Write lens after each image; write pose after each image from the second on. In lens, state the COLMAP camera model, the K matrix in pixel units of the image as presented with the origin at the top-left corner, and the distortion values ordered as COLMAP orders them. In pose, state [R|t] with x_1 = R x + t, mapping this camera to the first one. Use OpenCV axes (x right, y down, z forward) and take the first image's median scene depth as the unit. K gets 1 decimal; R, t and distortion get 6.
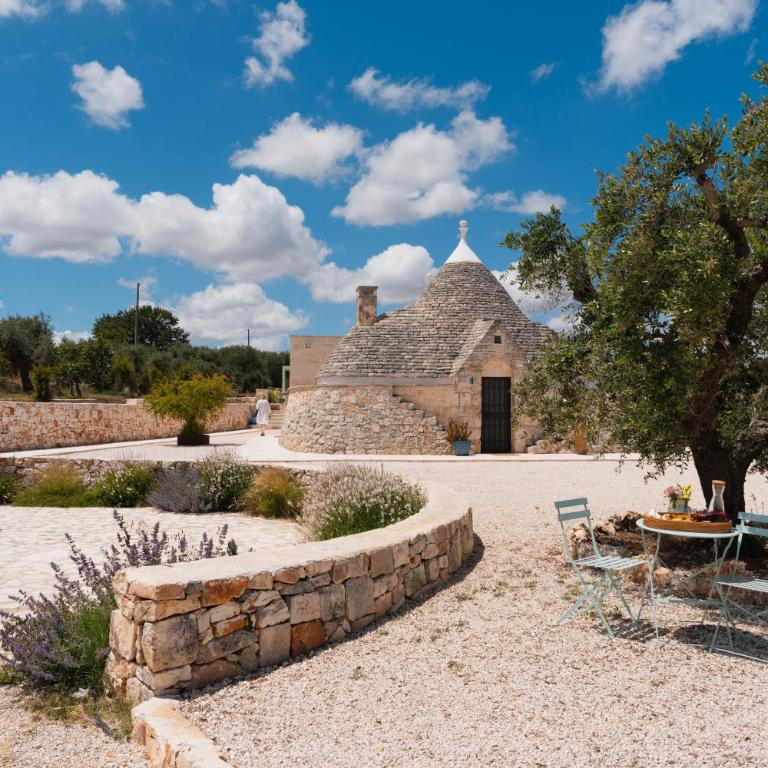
lens RADIAL K [[780.0, 0, 380.0], [0, 780.0, 387.1], [0, 0, 1]] dist [-0.014045, 0.000000]
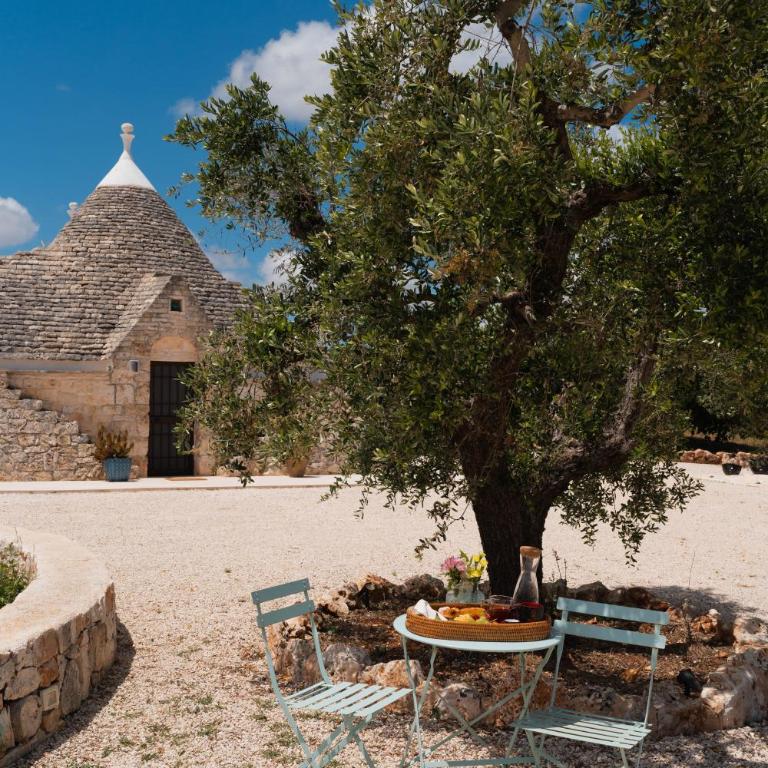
lens RADIAL K [[1097.9, 0, 386.4], [0, 1097.9, 380.7], [0, 0, 1]] dist [-0.008947, 0.000000]
pose [[0.944386, 0.013949, 0.328542, 0.037218], [-0.015228, 0.999883, 0.001323, -0.001860], [-0.328485, -0.006252, 0.944488, 0.154425]]
